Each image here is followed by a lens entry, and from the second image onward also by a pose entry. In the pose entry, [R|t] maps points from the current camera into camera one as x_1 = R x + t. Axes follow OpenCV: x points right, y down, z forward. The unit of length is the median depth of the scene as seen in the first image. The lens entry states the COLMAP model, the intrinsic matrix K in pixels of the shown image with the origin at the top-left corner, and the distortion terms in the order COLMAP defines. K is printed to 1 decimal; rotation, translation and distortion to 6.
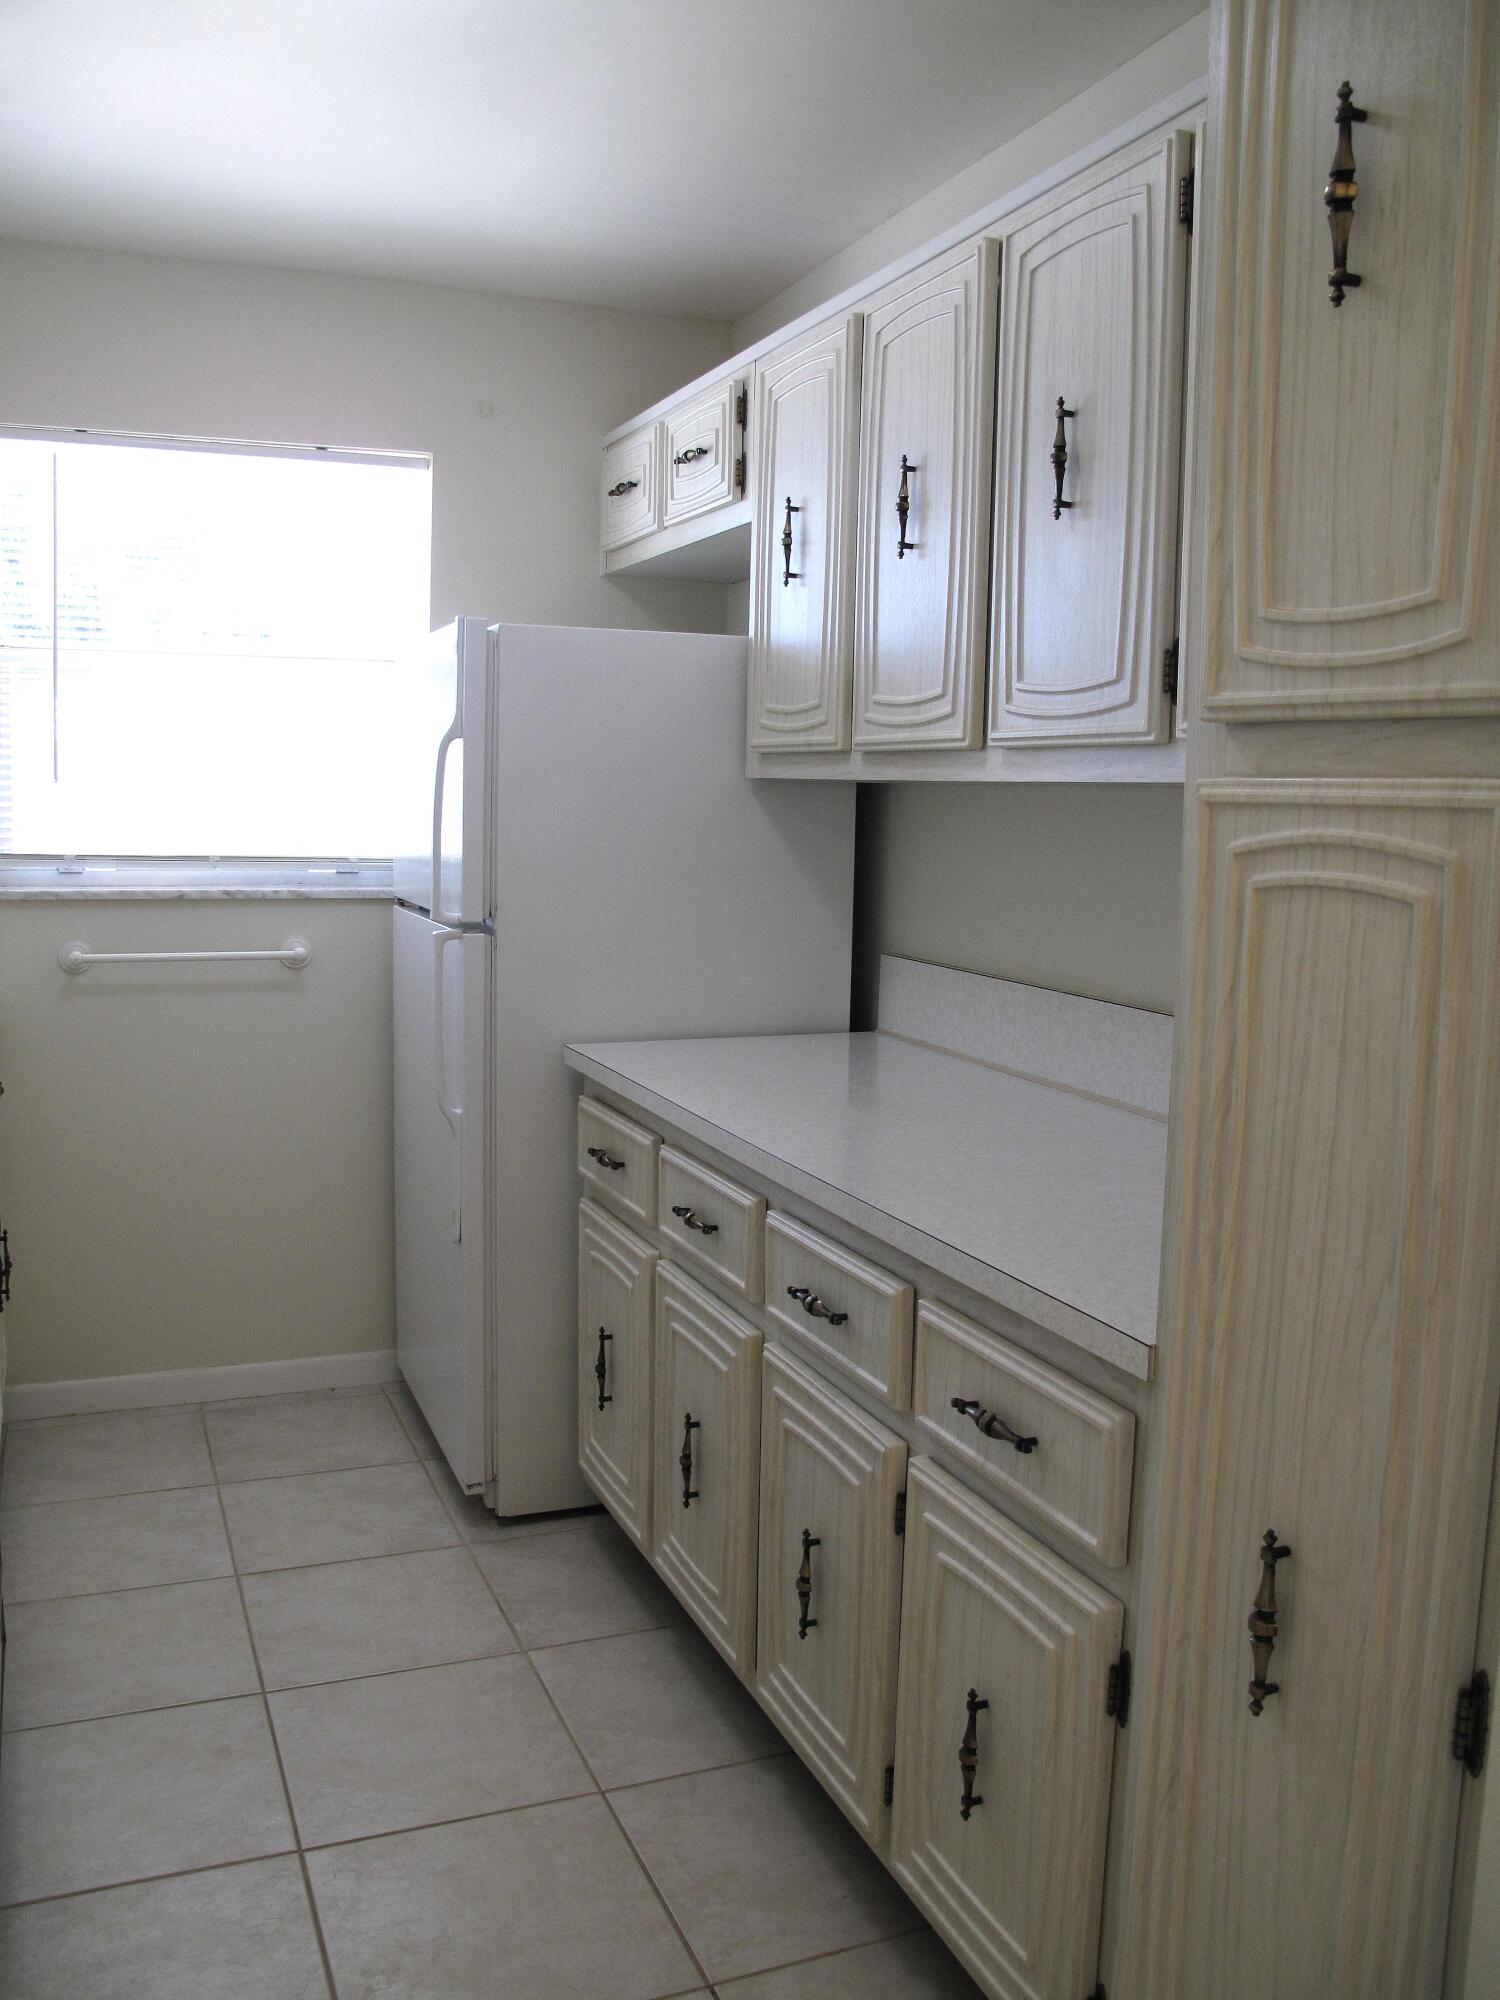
lens RADIAL K [[1675.3, 0, 750.0], [0, 1675.3, 1000.0], [0, 0, 1]] dist [-0.147749, 0.113493]
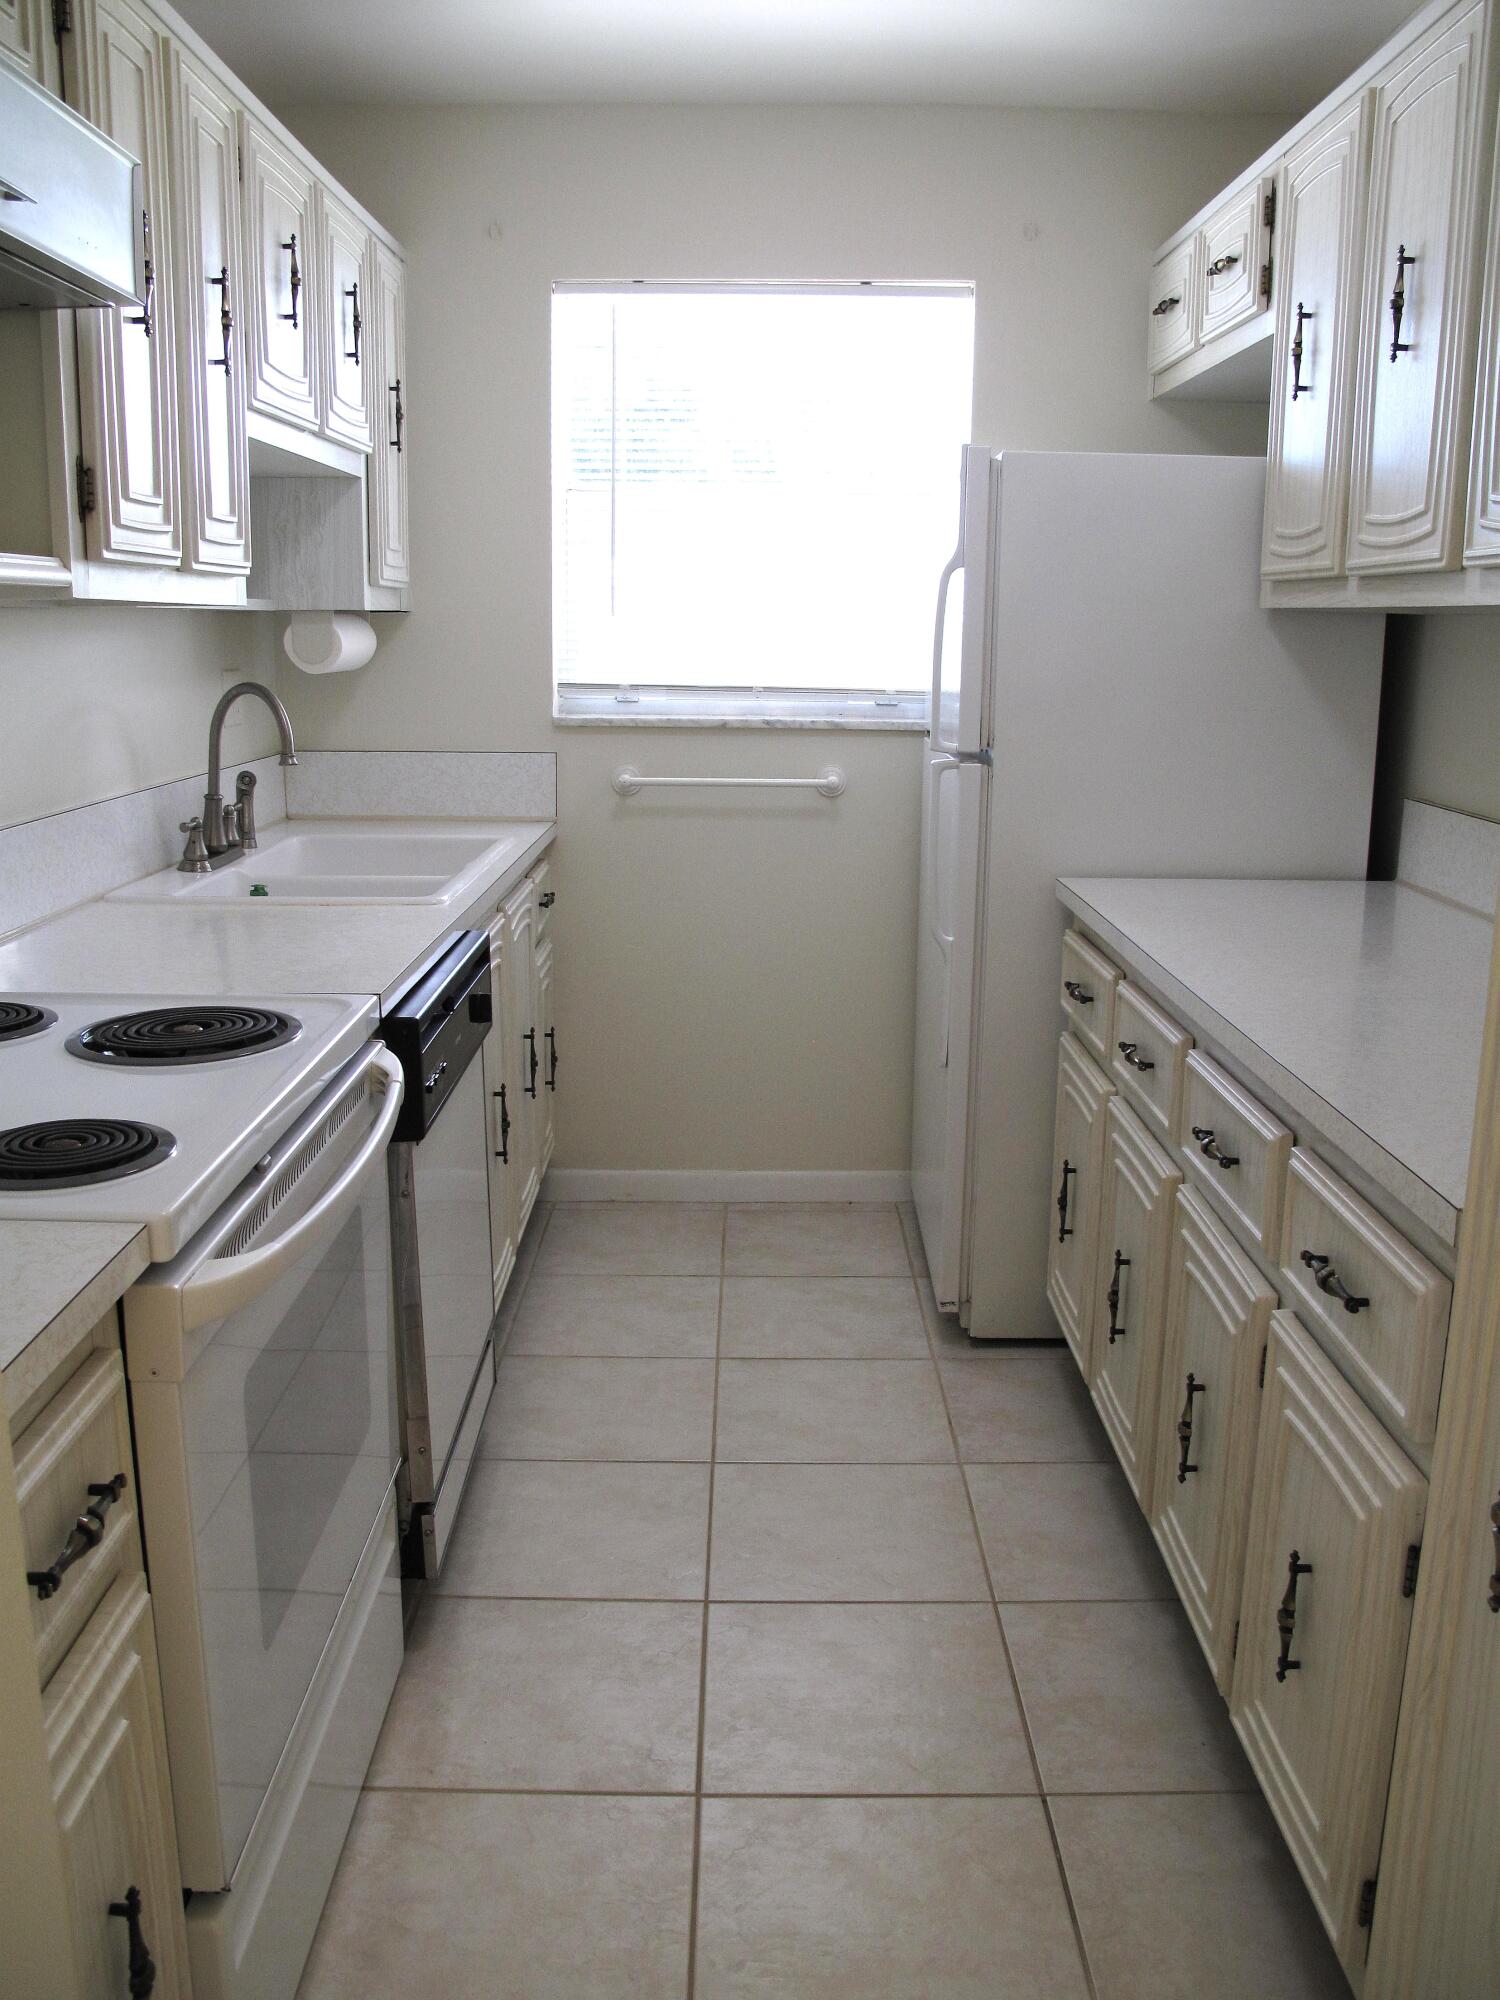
lens RADIAL K [[1675.3, 0, 750.0], [0, 1675.3, 1000.0], [0, 0, 1]] dist [-0.147749, 0.113493]
pose [[0.926662, 0.069819, -0.369355, 0.100934], [-0.035704, 0.994505, 0.098412, 0.008677], [0.374196, -0.078007, 0.924063, 0.008685]]
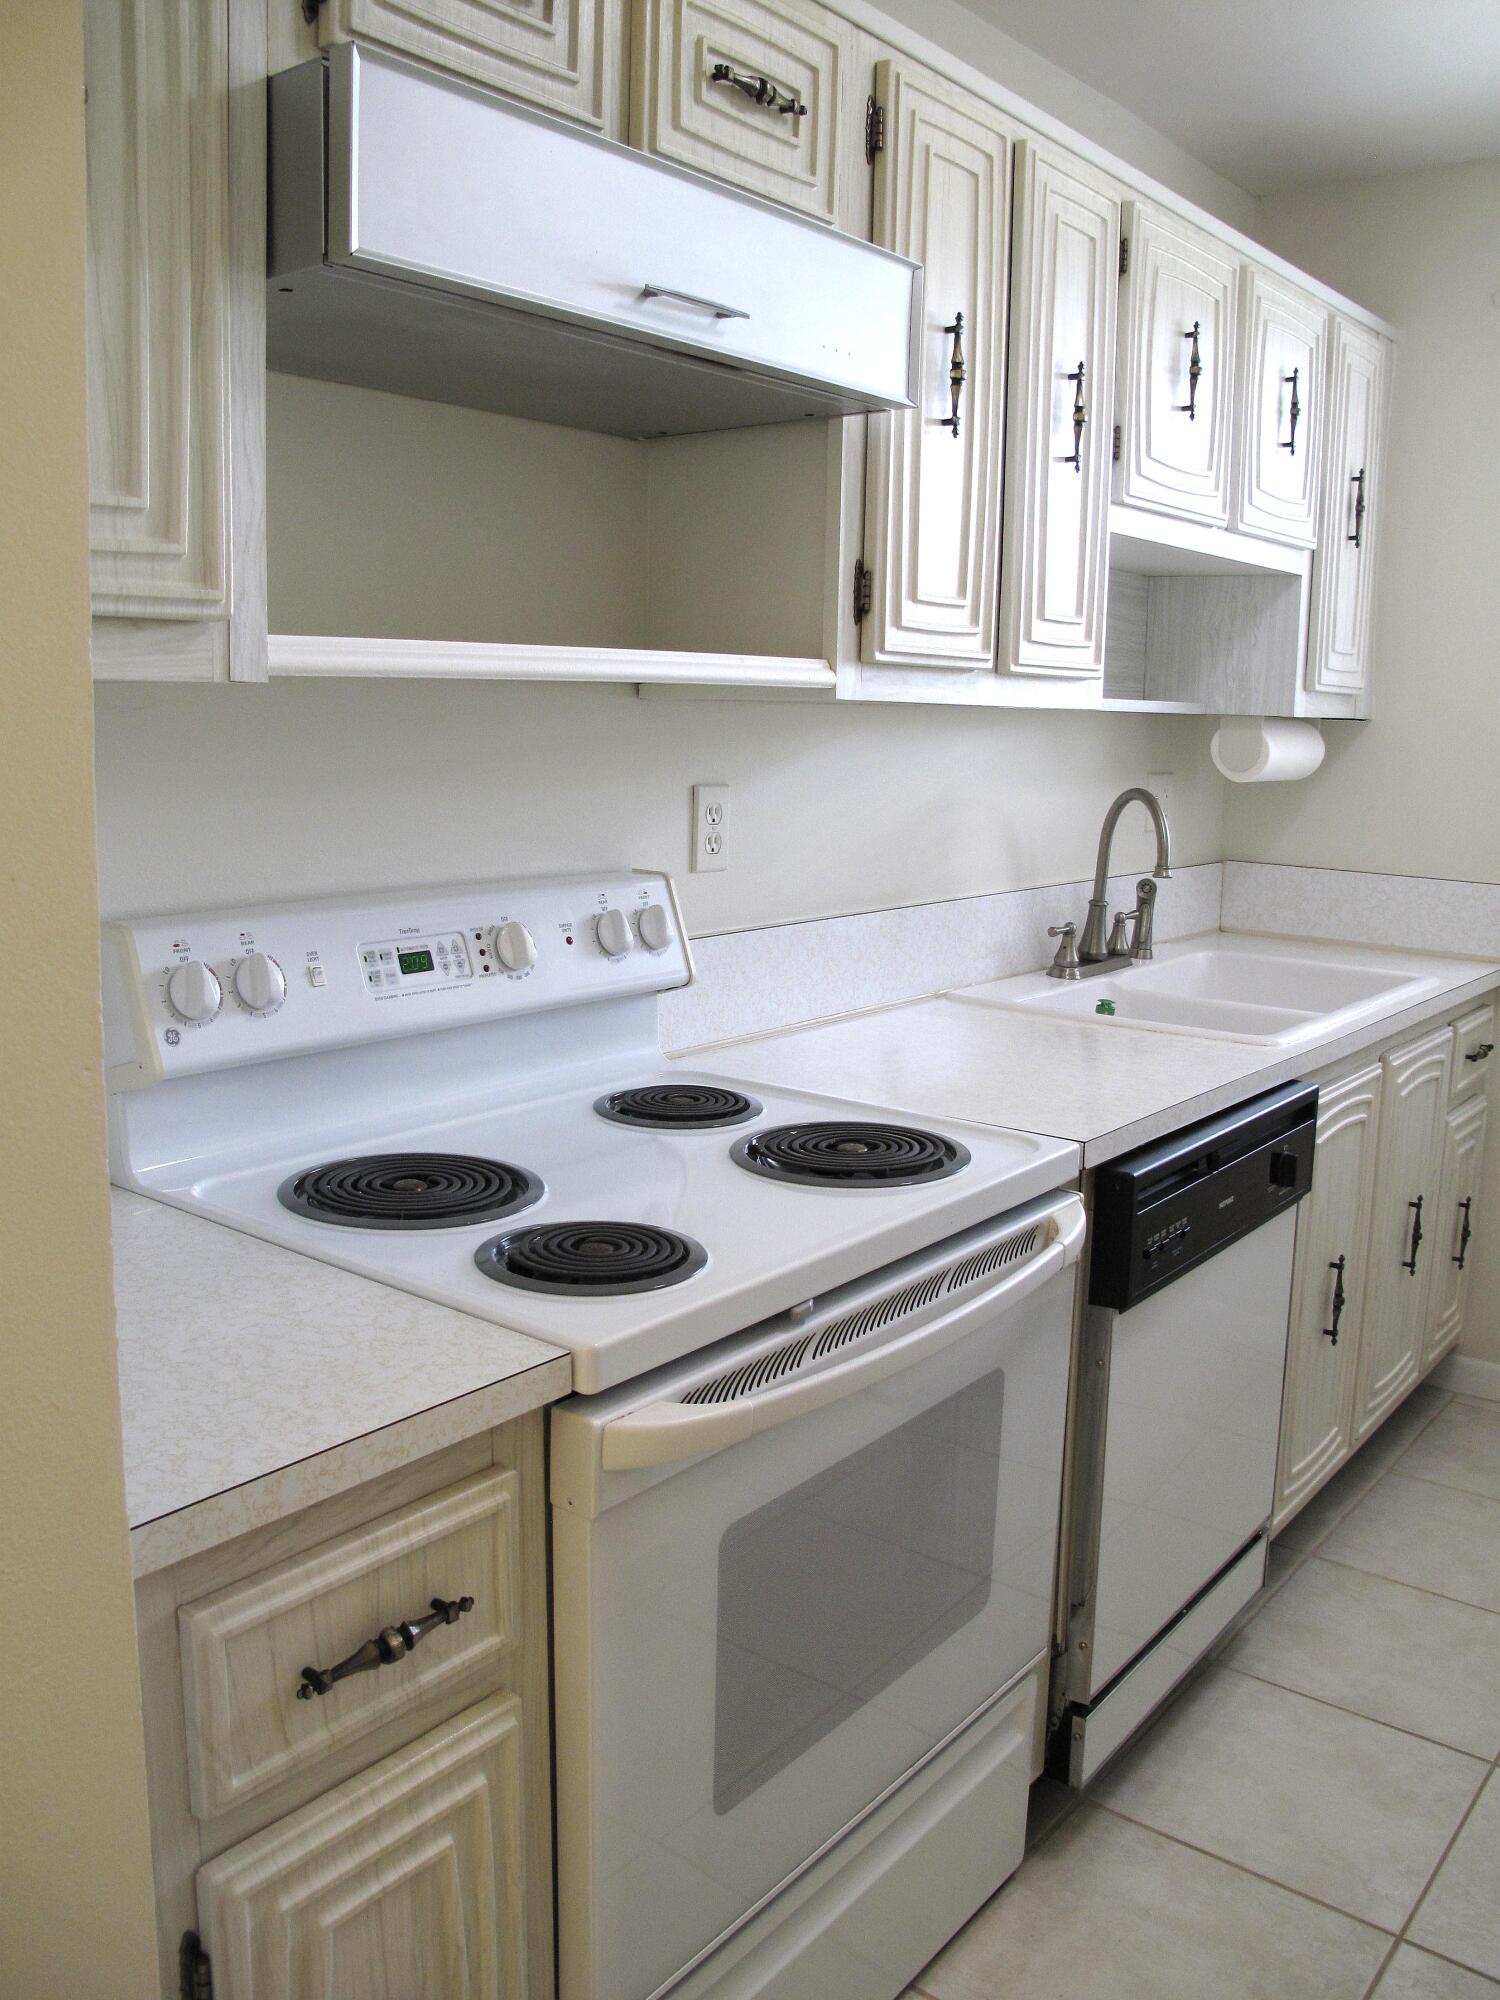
lens RADIAL K [[1675.3, 0, 750.0], [0, 1675.3, 1000.0], [0, 0, 1]] dist [-0.147749, 0.113493]
pose [[0.496676, 0.139395, -0.856669, 0.172326], [-0.115226, 0.988872, 0.094101, -0.018645], [0.860253, 0.051972, 0.507211, 0.166935]]
